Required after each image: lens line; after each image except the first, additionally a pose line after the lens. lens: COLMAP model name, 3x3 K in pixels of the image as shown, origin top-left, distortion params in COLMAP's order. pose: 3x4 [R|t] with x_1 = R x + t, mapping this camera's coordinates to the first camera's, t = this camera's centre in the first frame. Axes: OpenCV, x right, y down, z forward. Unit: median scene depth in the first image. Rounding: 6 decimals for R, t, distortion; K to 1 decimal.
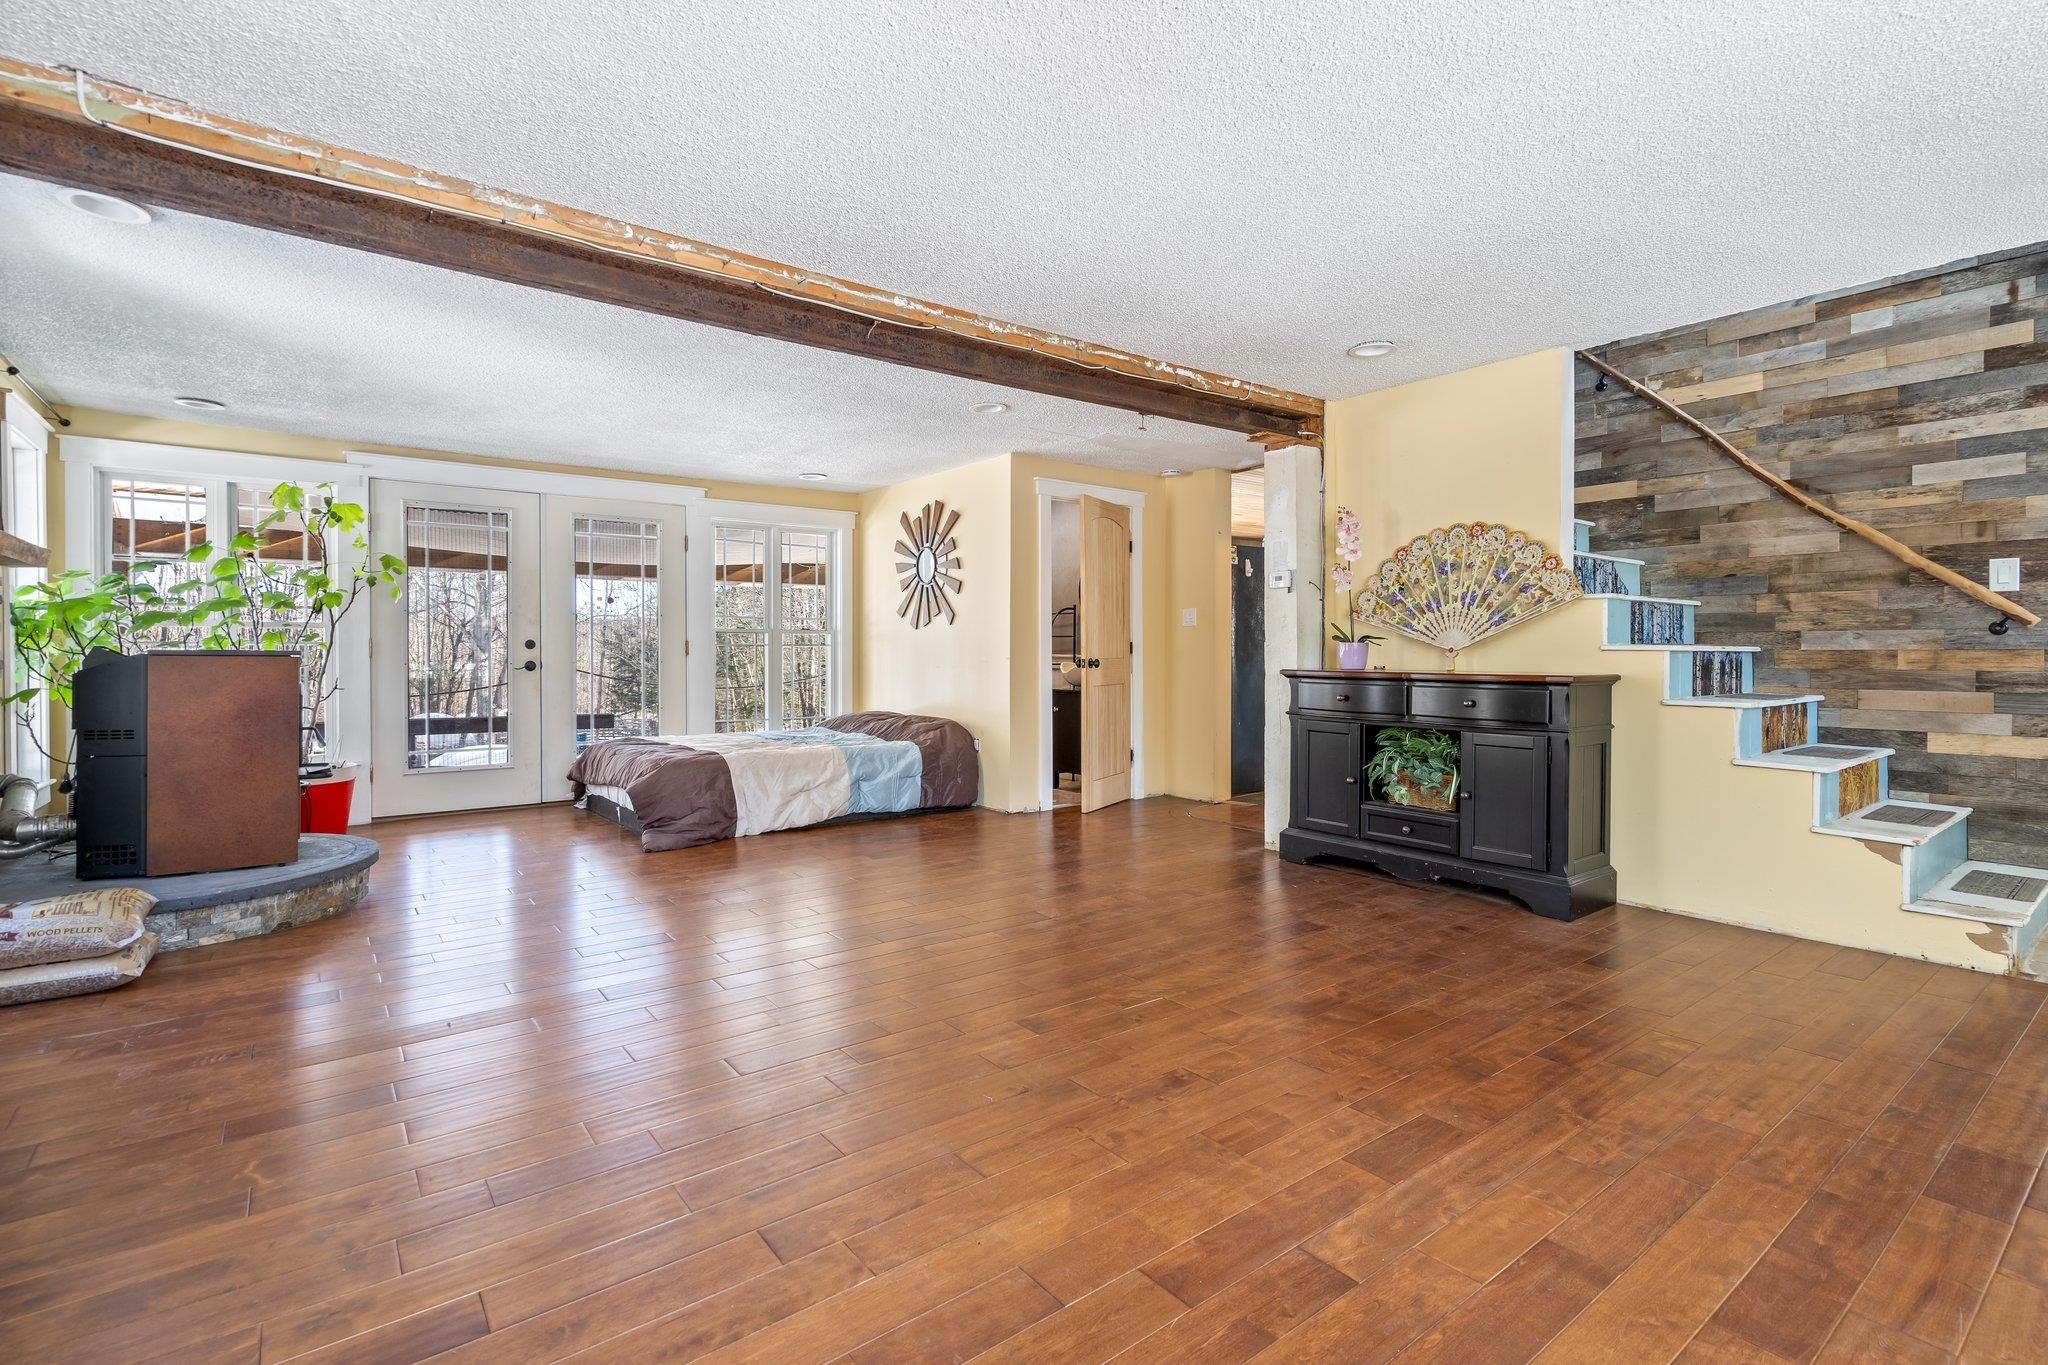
lens RADIAL K [[954.1, 0, 1026.1], [0, 954.1, 666.8], [0, 0, 1]] dist [-0.004784, 0.001850]
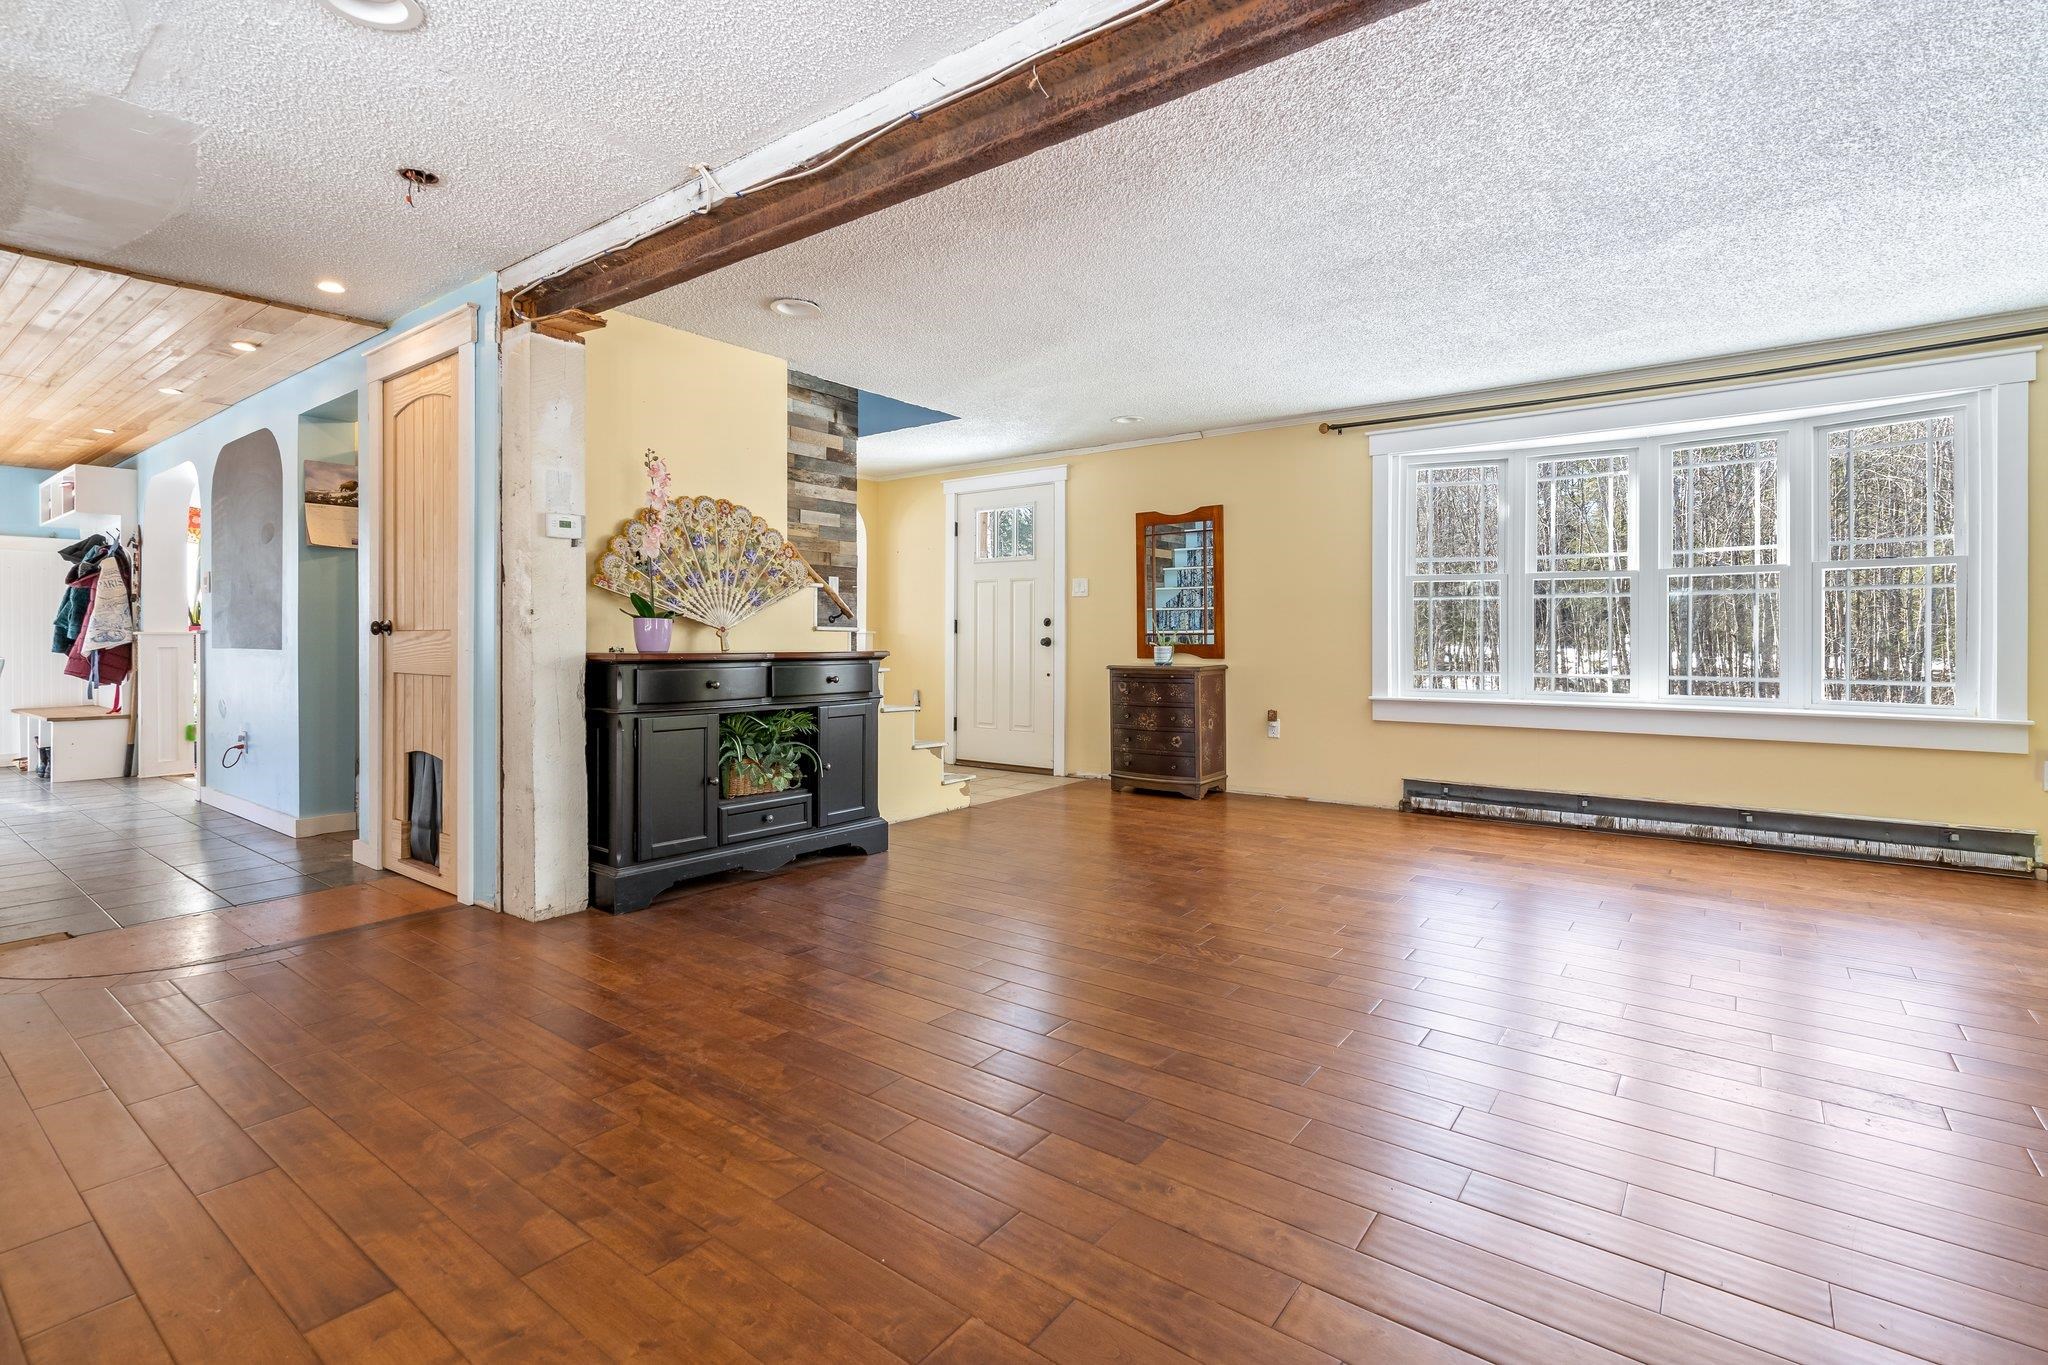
lens RADIAL K [[954.1, 0, 1015.0], [0, 954.1, 628.1], [0, 0, 1]] dist [-0.004784, 0.001850]
pose [[-0.258421, 0.008471, 0.965995, -0.576382], [0.009818, 0.999933, -0.006142, -0.009821], [-0.965983, 0.007897, -0.258486, 0.992479]]
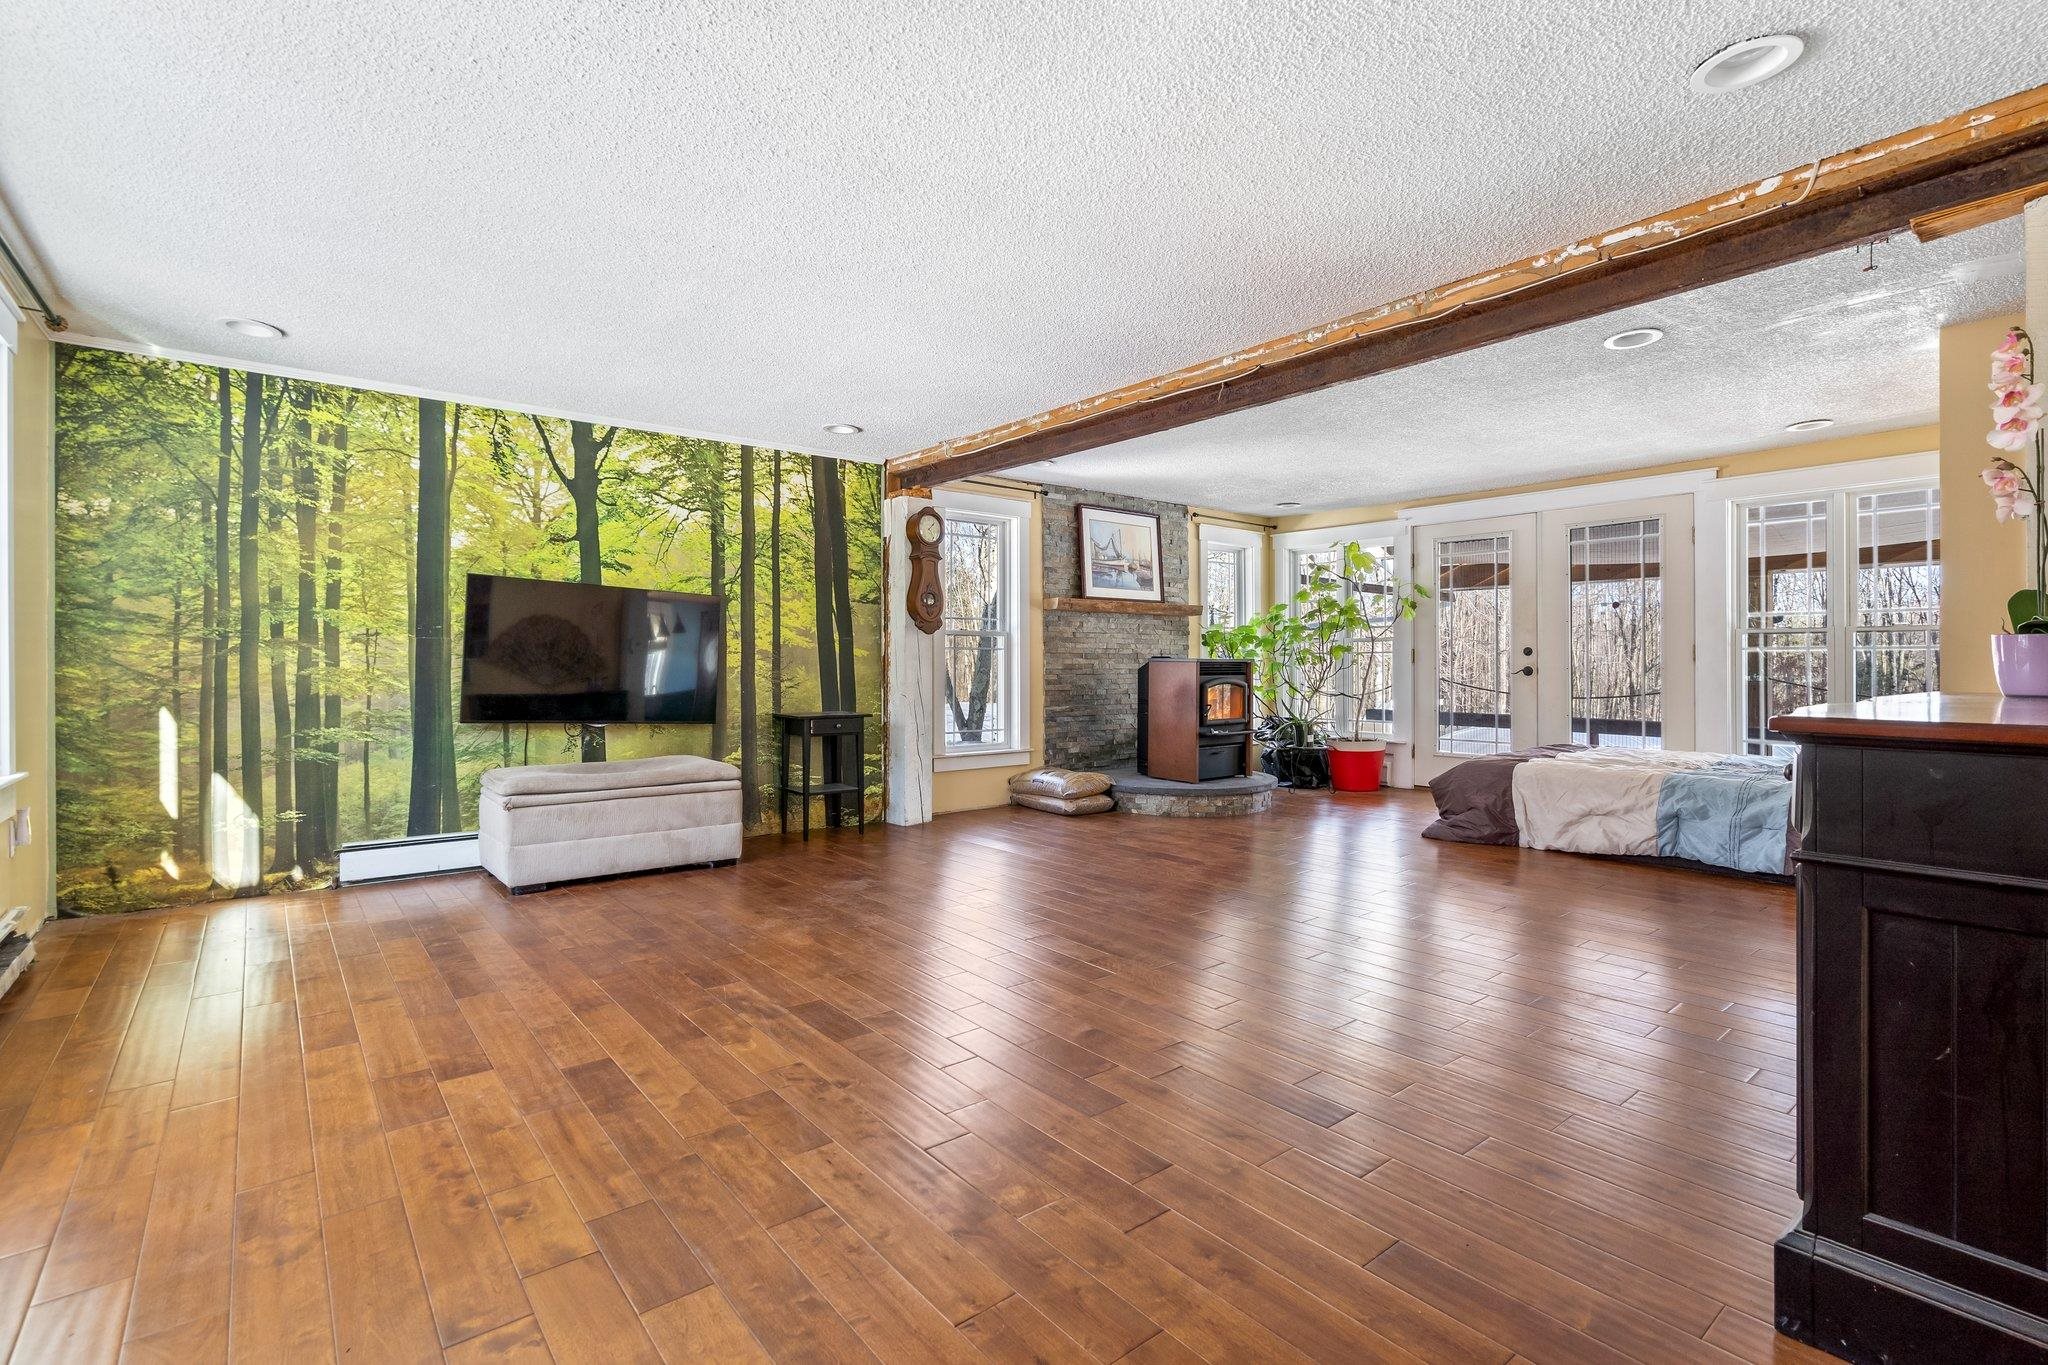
lens RADIAL K [[954.1, 0, 1027.8], [0, 954.1, 674.5], [0, 0, 1]] dist [-0.004784, 0.001850]
pose [[0.023384, 0.014433, -0.999622, 0.826955], [-0.010187, 0.999847, 0.014198, -0.009157], [0.999675, 0.009851, 0.023527, 0.579271]]
